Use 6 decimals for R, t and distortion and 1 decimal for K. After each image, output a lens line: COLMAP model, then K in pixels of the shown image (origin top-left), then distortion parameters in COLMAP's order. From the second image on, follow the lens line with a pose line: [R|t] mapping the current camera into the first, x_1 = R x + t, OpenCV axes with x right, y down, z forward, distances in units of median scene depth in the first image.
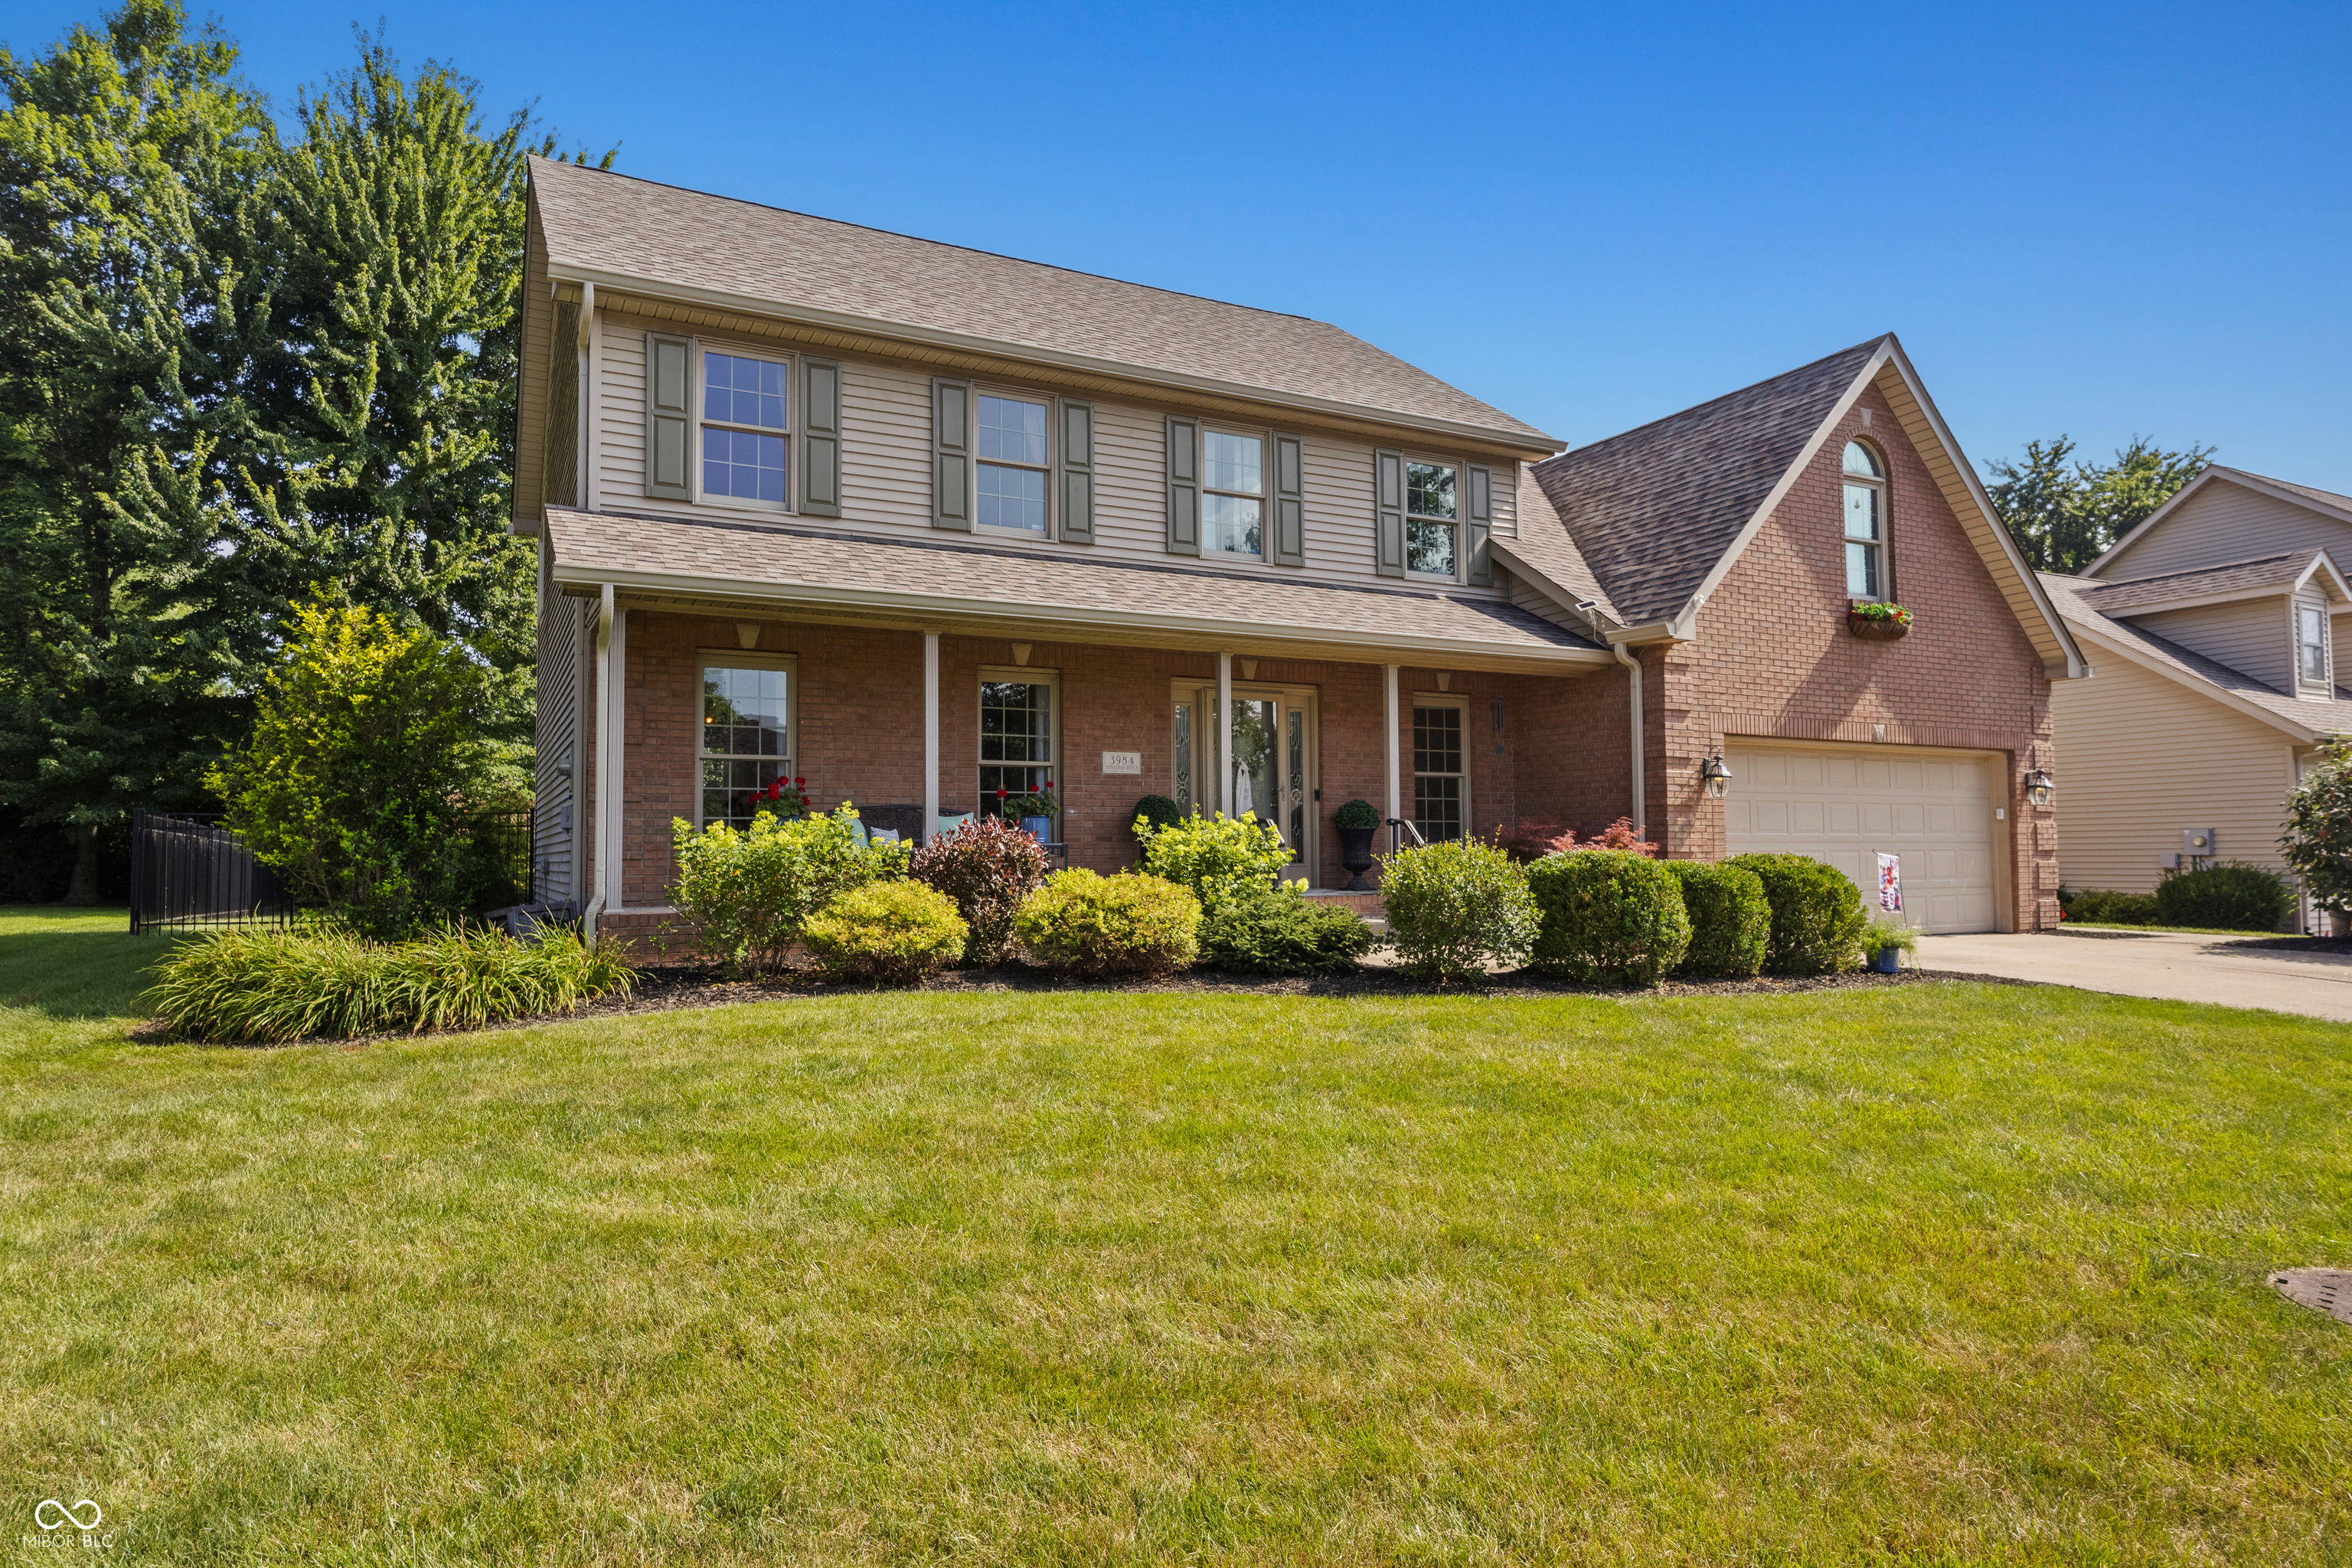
lens RADIAL K [[1271.8, 0, 1170.6], [0, 1271.8, 790.2], [0, 0, 1]] dist [-0.000144, -0.000444]
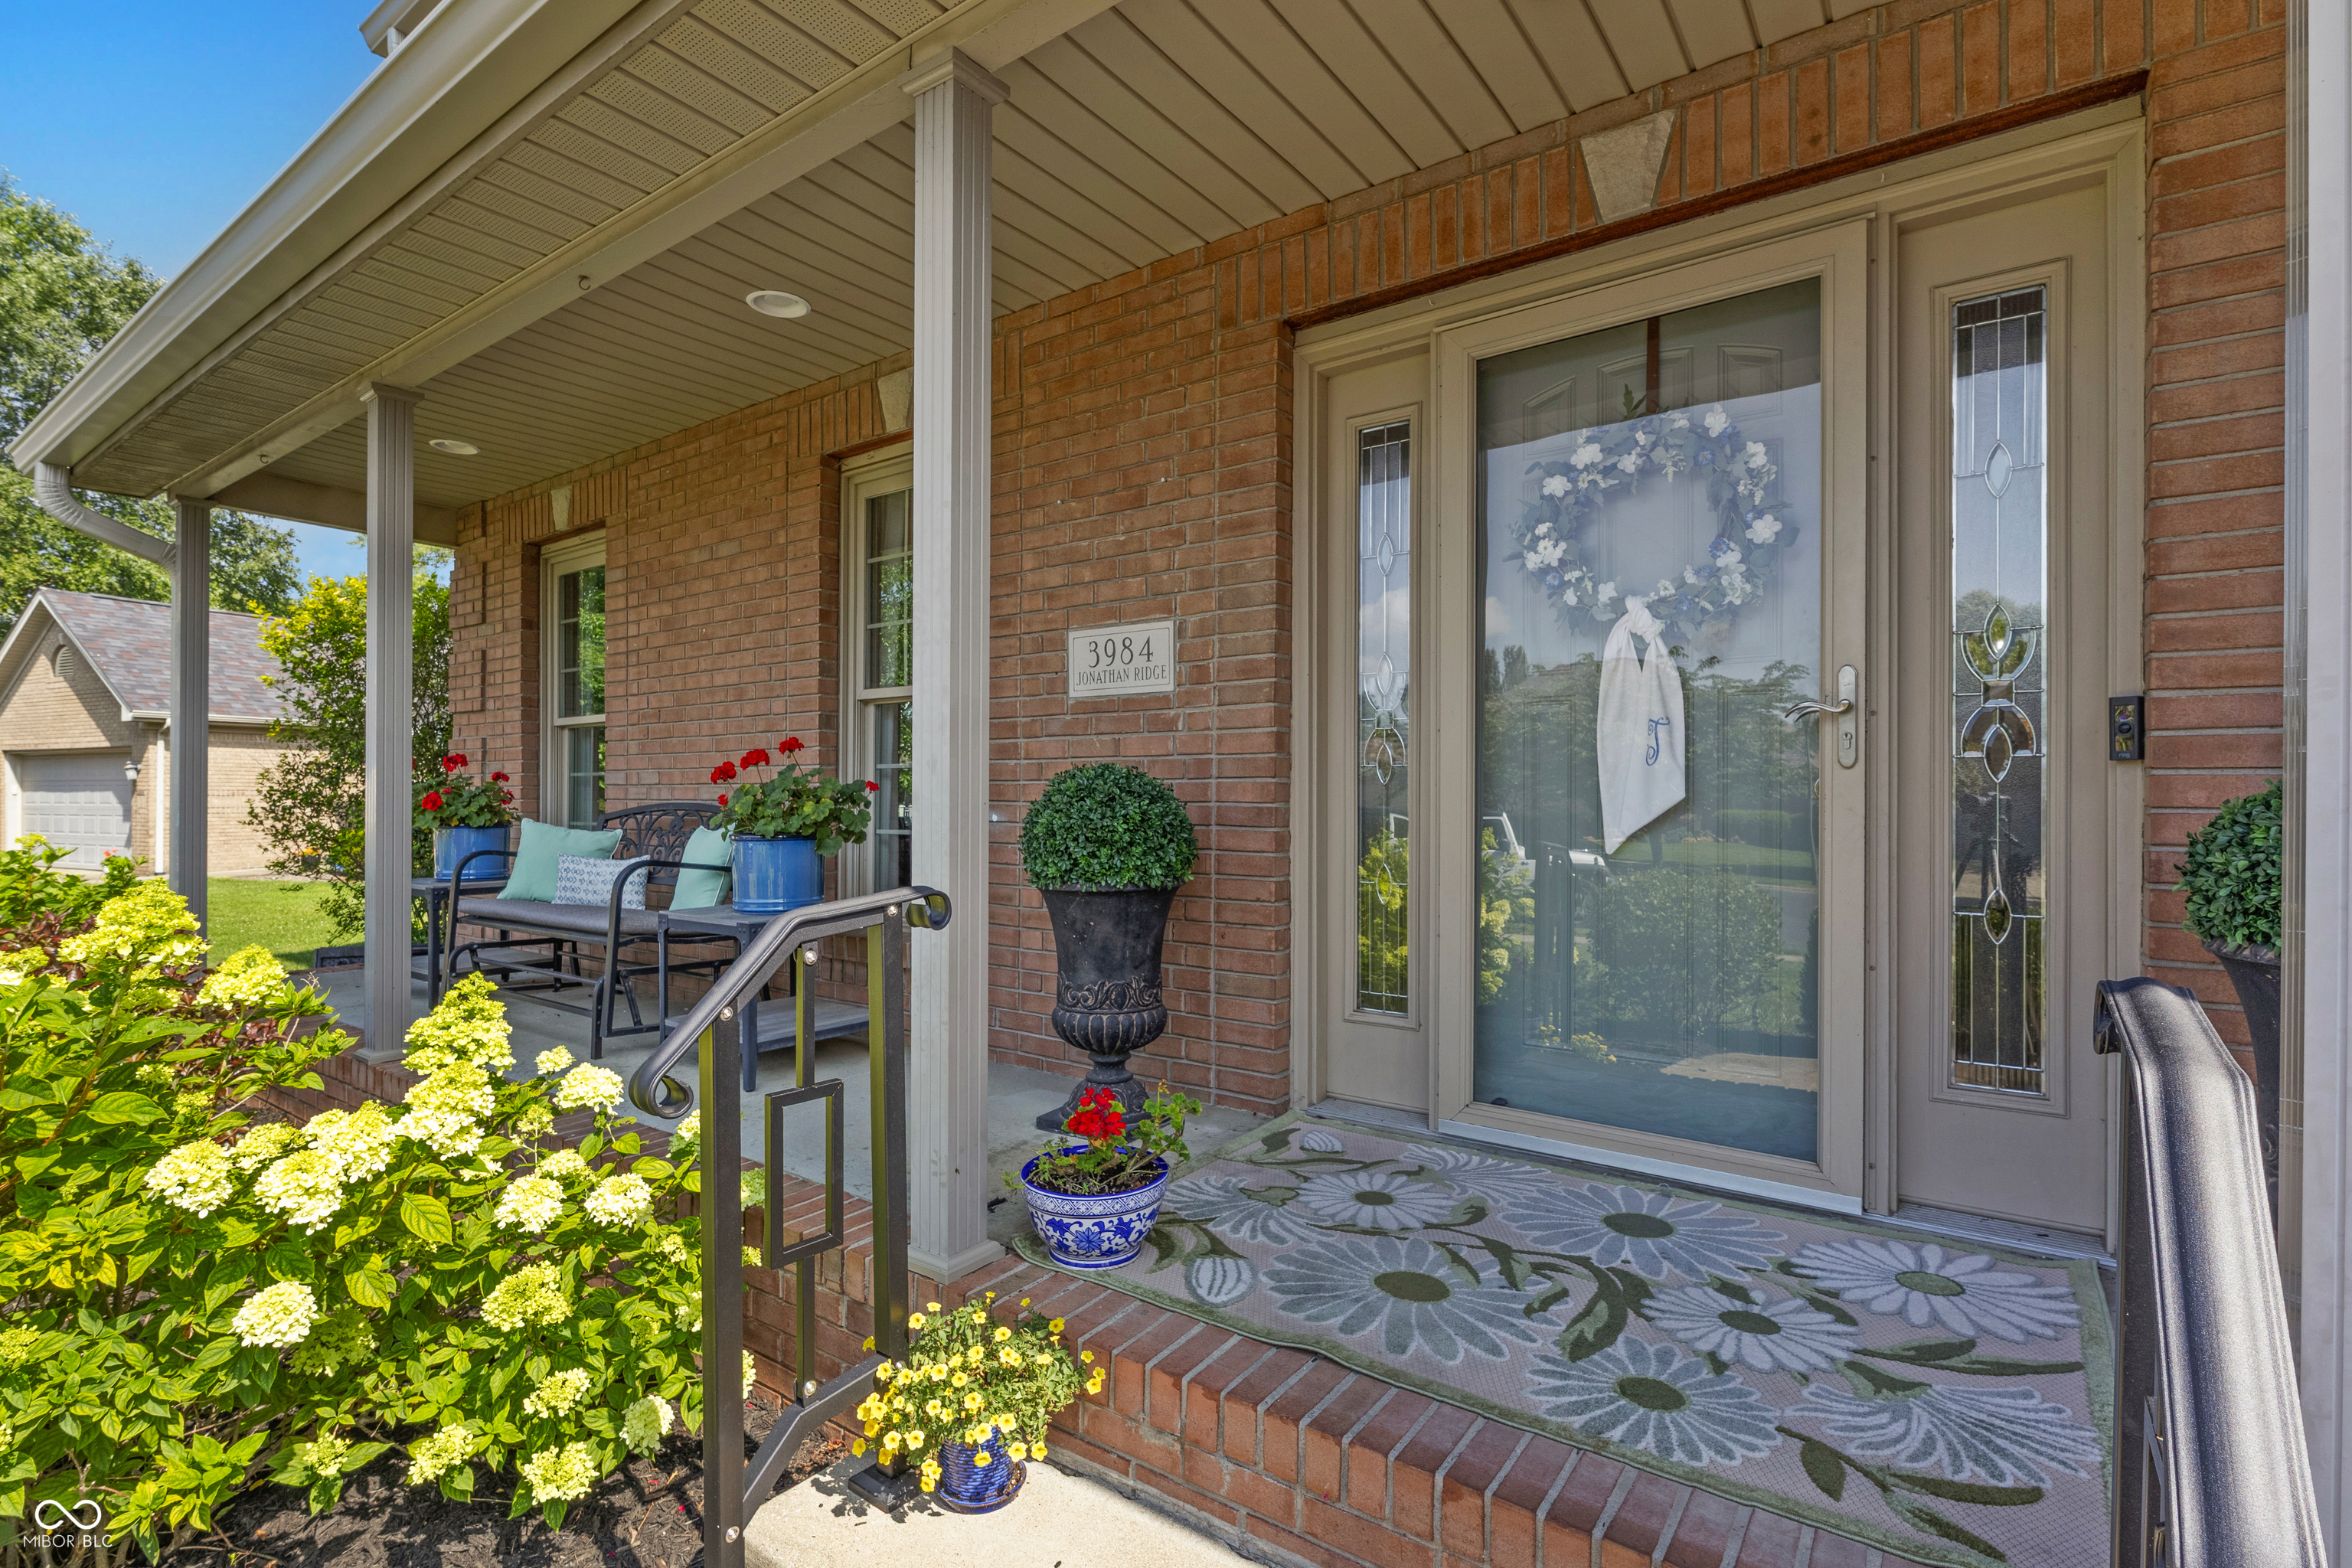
lens RADIAL K [[1093.7, 0, 1191.7], [0, 1093.7, 799.5], [0, 0, 1]] dist [-0.003281, 0.001667]
pose [[0.459704, 0.009780, -0.888018, 0.189400], [0.035702, 0.998927, 0.029483, 0.004535], [0.887354, -0.045258, 0.458862, 0.819119]]
